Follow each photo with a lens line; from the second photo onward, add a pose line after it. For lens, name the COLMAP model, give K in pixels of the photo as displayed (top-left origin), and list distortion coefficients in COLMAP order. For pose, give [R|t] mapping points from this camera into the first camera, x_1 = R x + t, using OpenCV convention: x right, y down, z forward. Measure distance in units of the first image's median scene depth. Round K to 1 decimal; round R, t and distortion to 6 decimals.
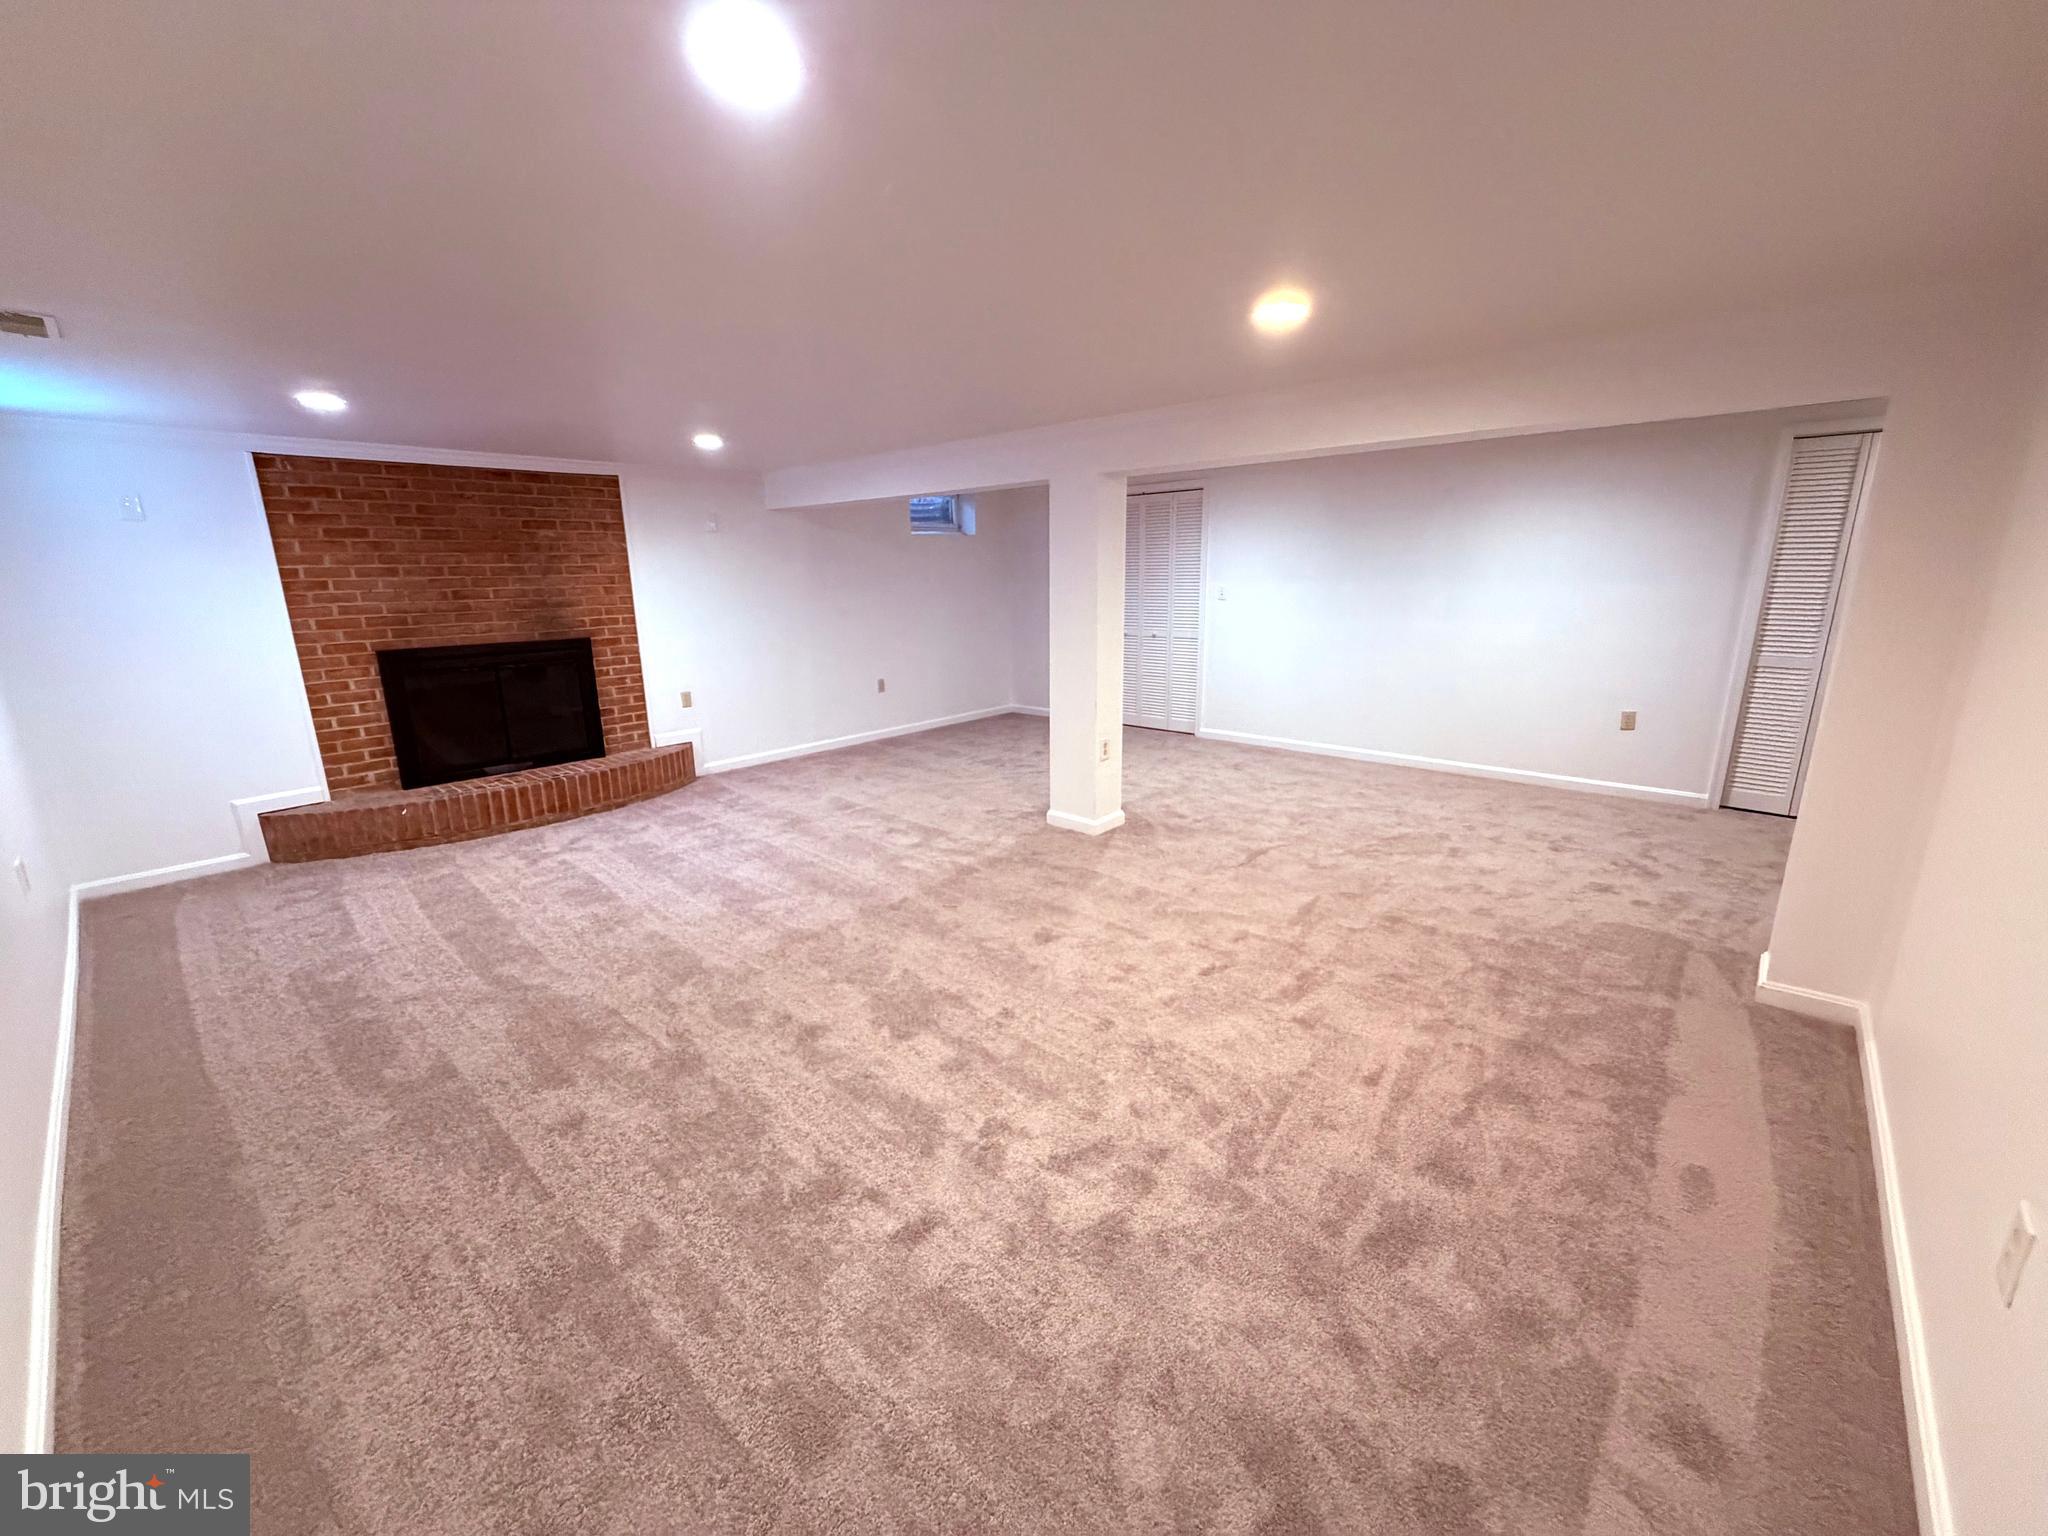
lens RADIAL K [[820.8, 0, 1014.0], [0, 820.8, 775.9], [0, 0, 1]] dist [-0.000145, 0.000037]
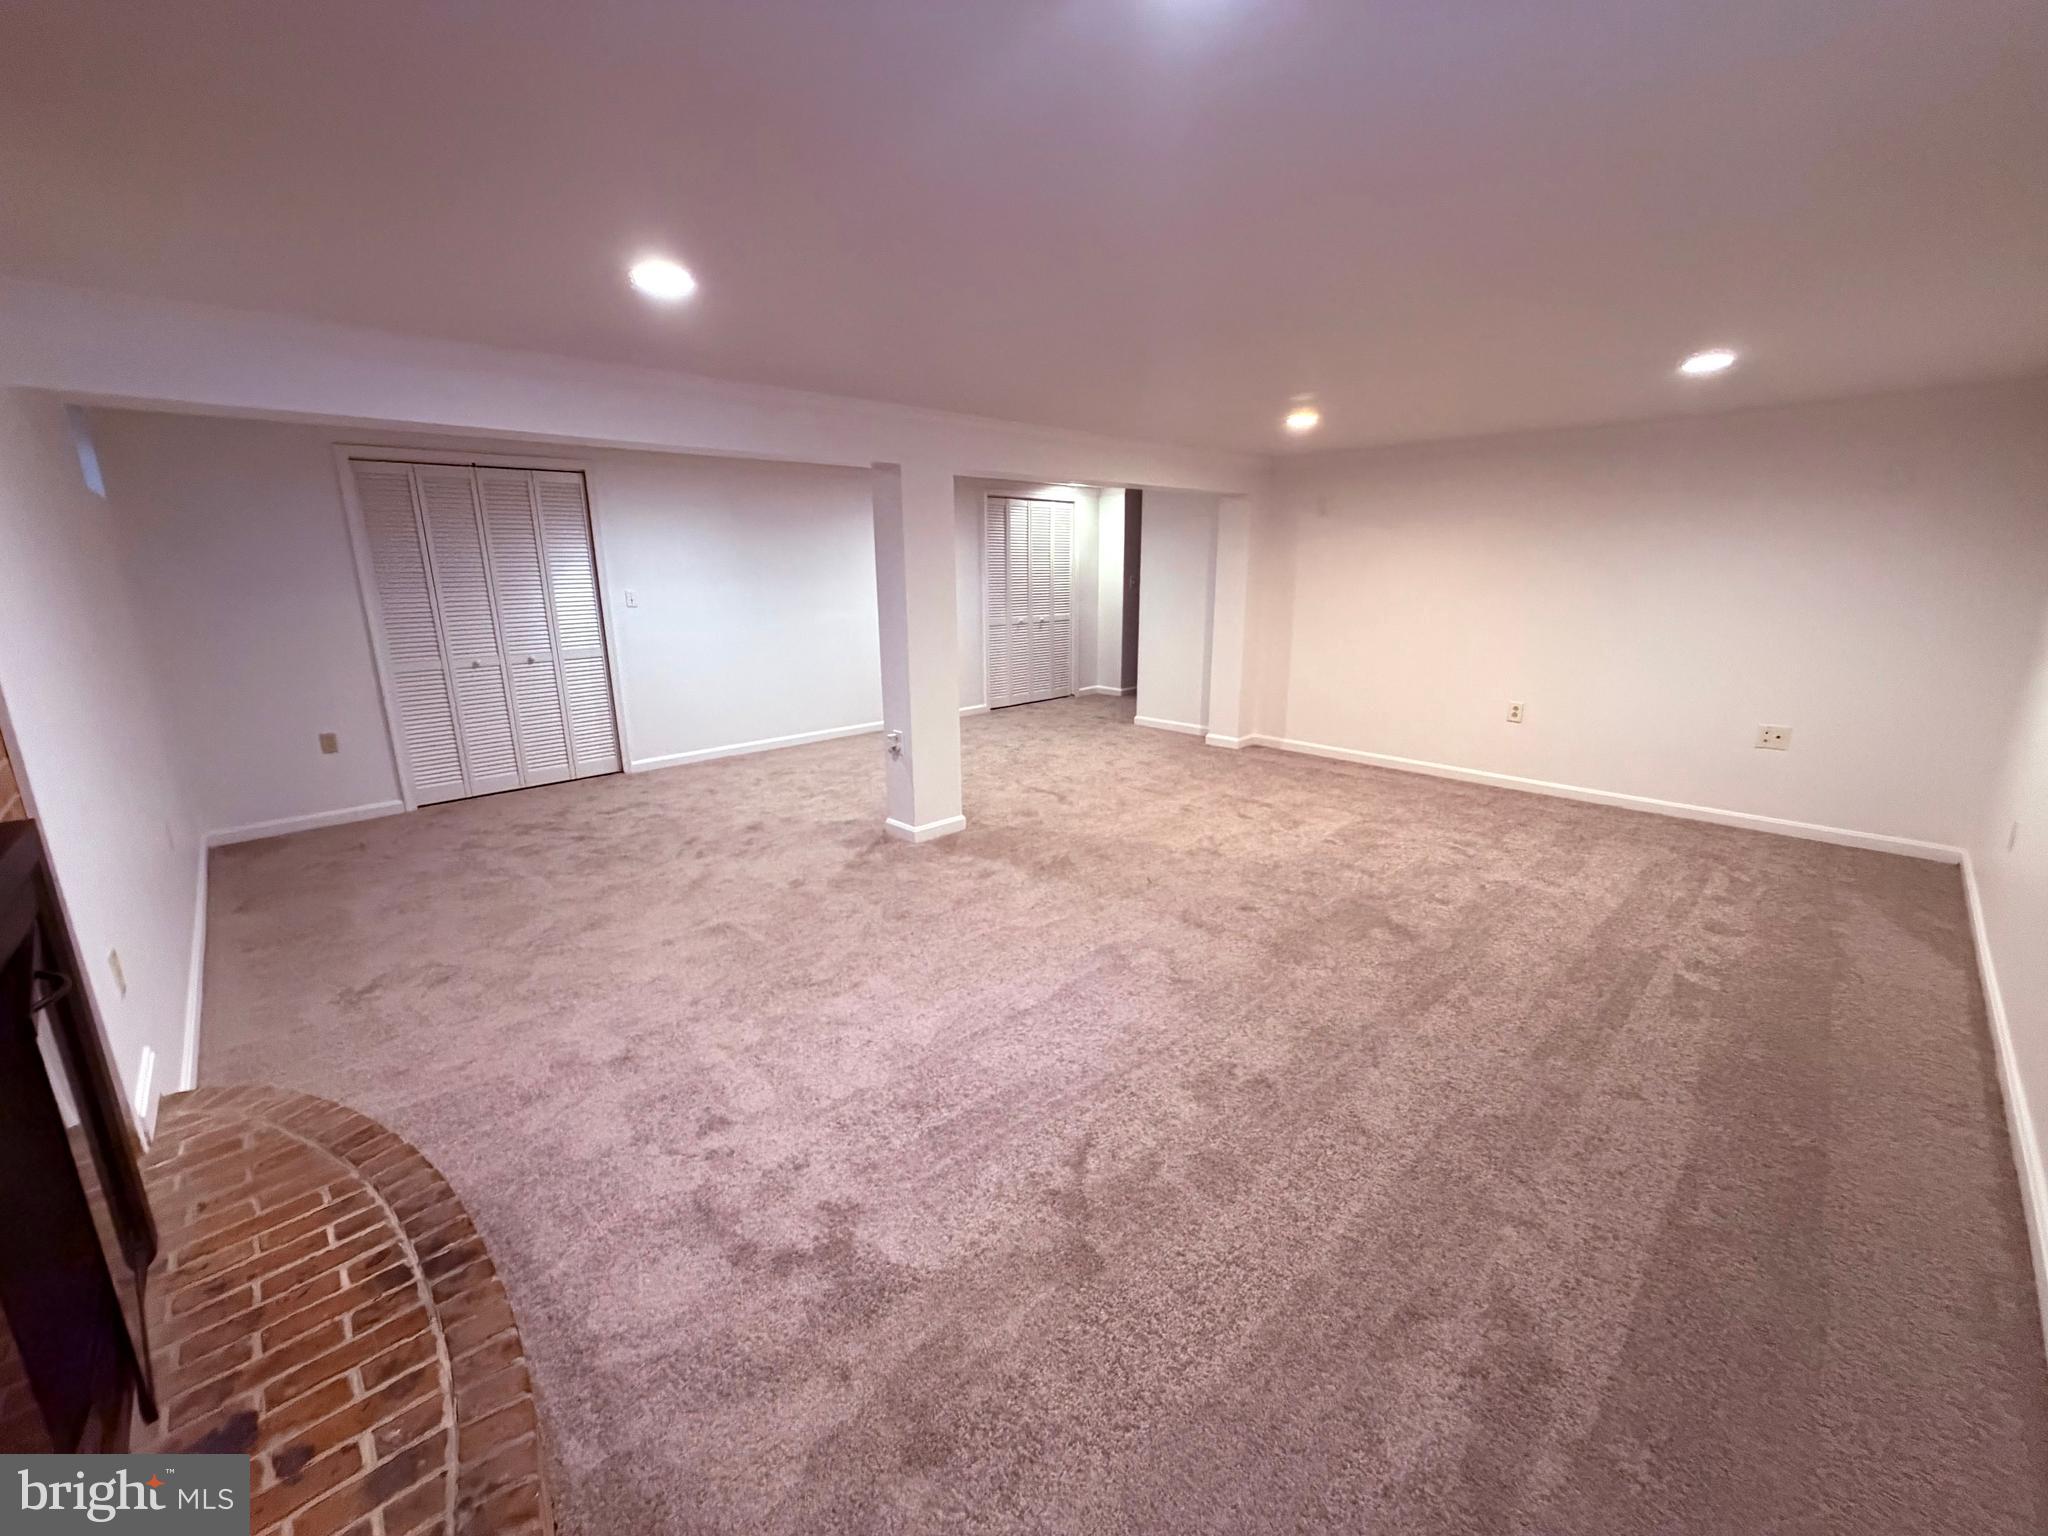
lens RADIAL K [[820.8, 0, 1015.2], [0, 820.8, 761.9], [0, 0, 1]] dist [-0.000145, 0.000037]
pose [[0.066459, -0.214823, 0.974389, -0.902044], [0.254313, 0.947943, 0.191646, -0.190258], [-0.964836, 0.235064, 0.117632, 0.845808]]
